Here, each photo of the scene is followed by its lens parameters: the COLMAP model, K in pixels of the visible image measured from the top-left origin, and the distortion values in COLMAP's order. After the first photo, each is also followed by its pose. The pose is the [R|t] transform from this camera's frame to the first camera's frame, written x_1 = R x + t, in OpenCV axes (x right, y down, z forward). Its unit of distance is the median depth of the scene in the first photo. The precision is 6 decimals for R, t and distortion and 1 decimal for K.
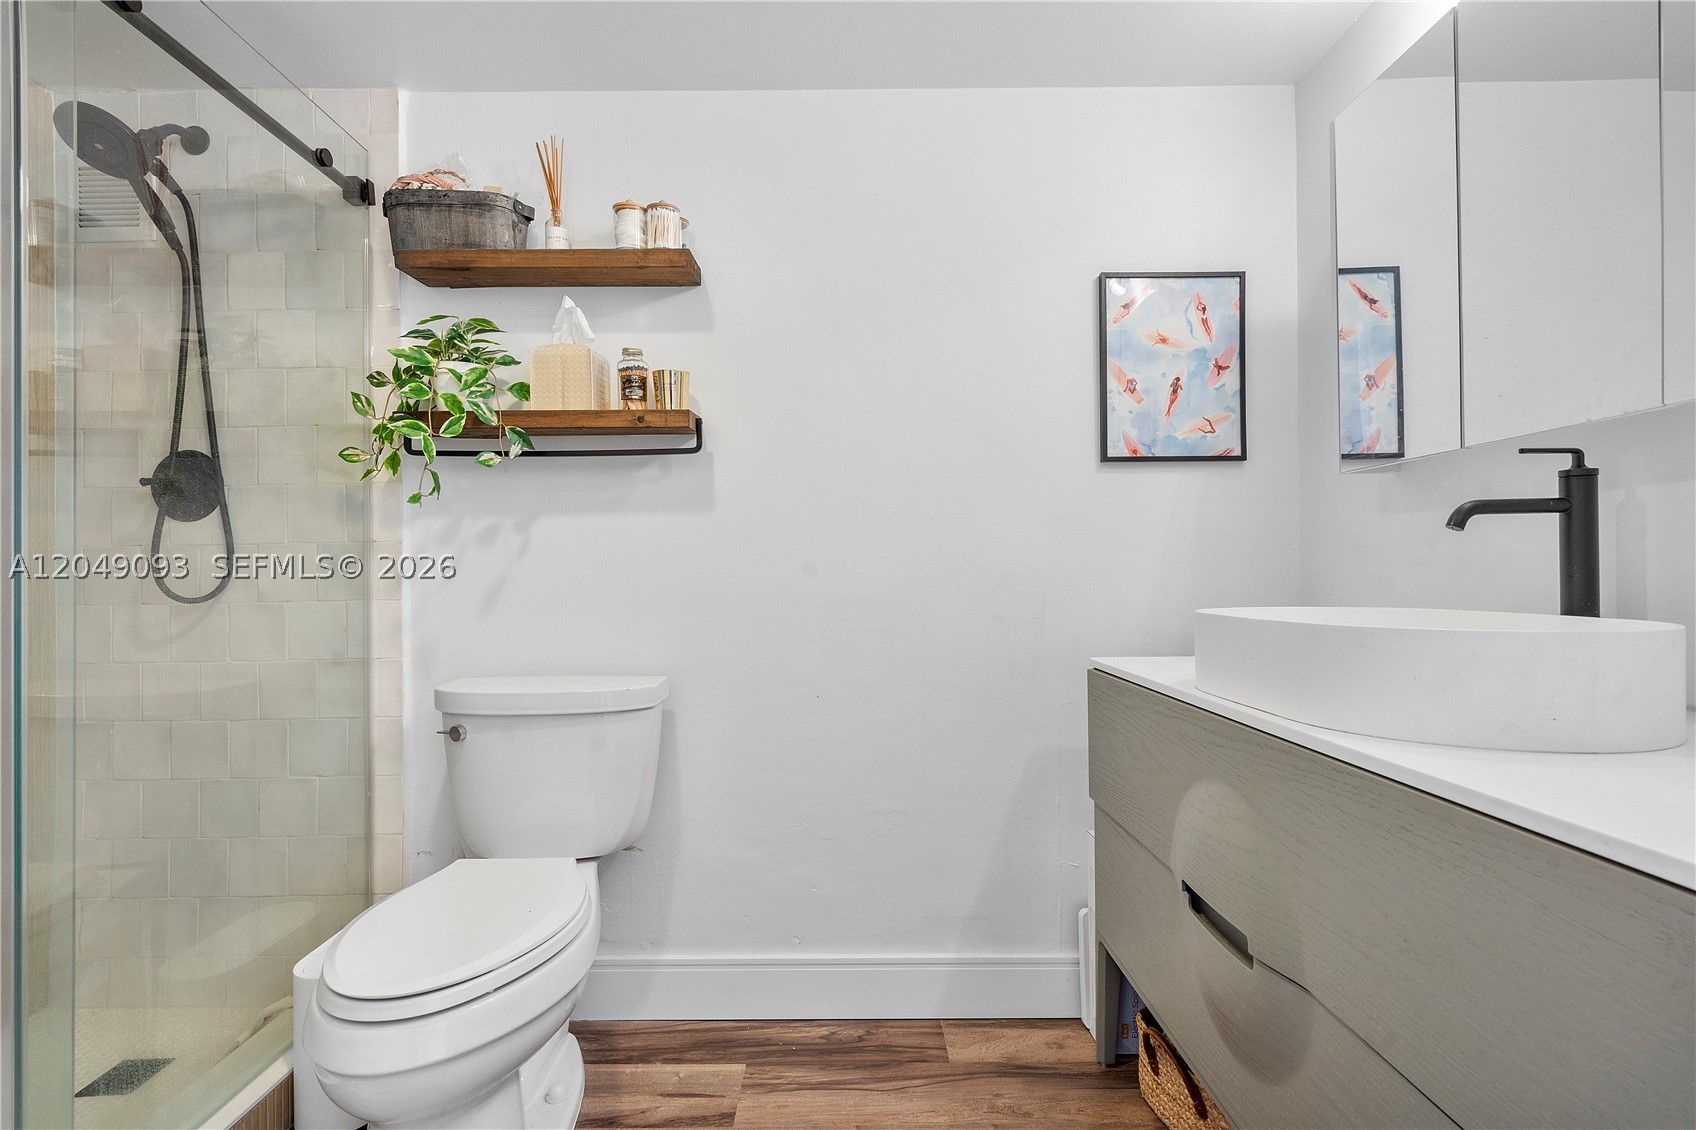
lens RADIAL K [[788.8, 0, 850.2], [0, 788.8, 555.7], [0, 0, 1]] dist [0.001207, 0.000430]
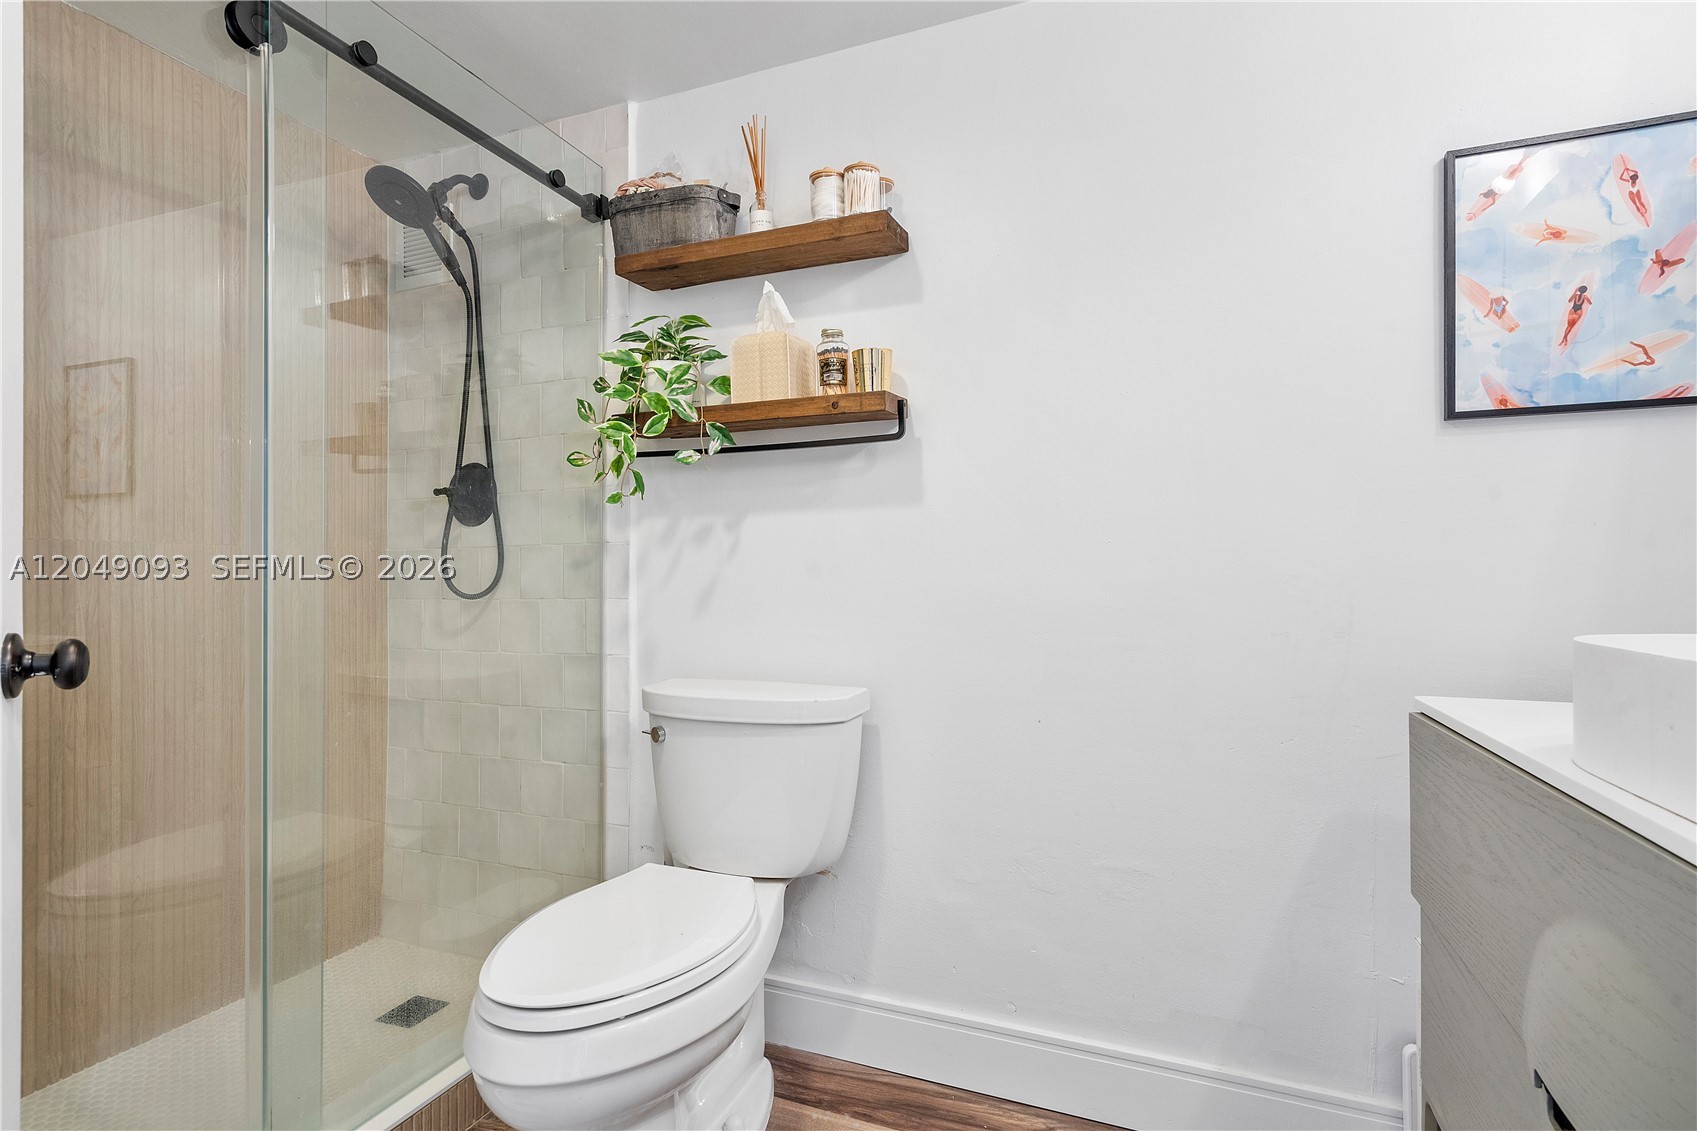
lens RADIAL K [[815.5, 0, 849.6], [0, 815.5, 562.8], [0, 0, 1]] dist [-0.001068, 0.001136]
pose [[0.928197, -0.000630, -0.372089, 0.094040], [0.003779, 0.999963, 0.007735, 0.001836], [0.372071, -0.008586, 0.928165, 0.120860]]
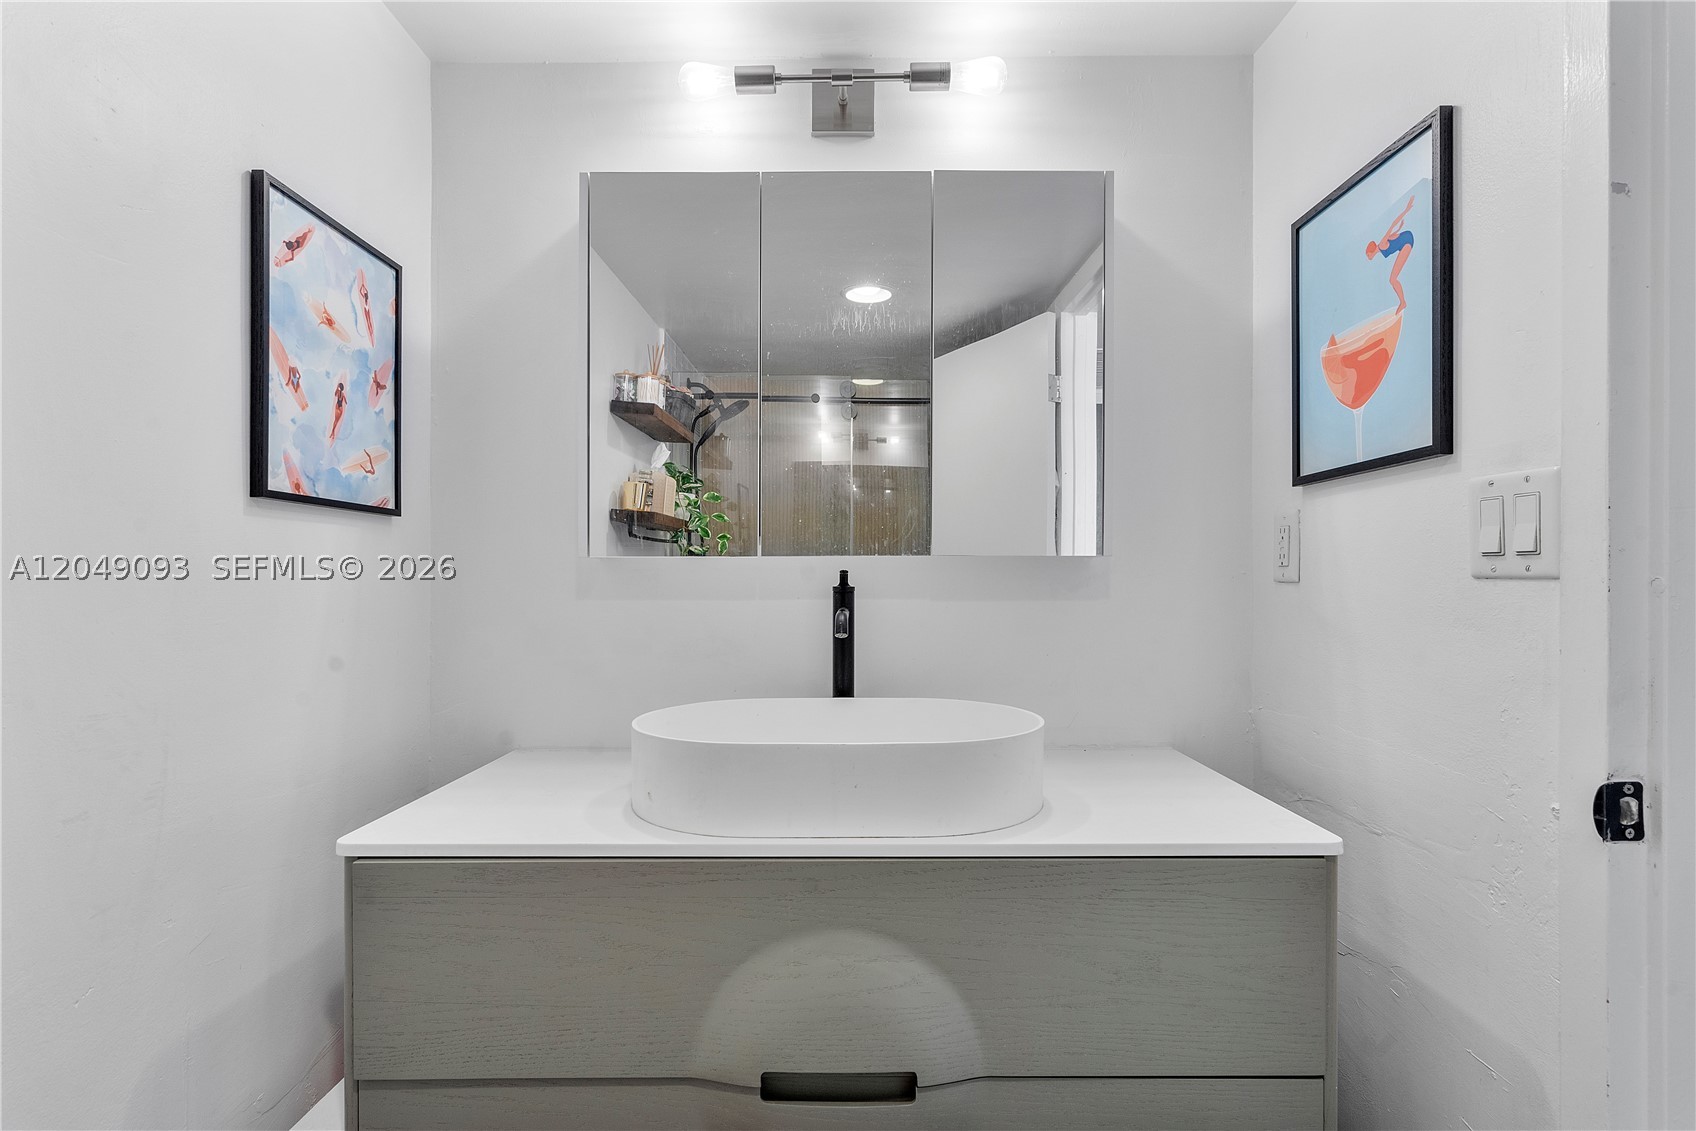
lens RADIAL K [[816.0, 0, 848.3], [0, 816.0, 573.0], [0, 0, 1]] dist [0.000217, 0.000261]
pose [[0.001148, 0.016754, 0.999859, -0.279952], [-0.027403, 0.999485, -0.016716, -0.065292], [-0.999624, -0.027380, 0.001607, 0.566329]]
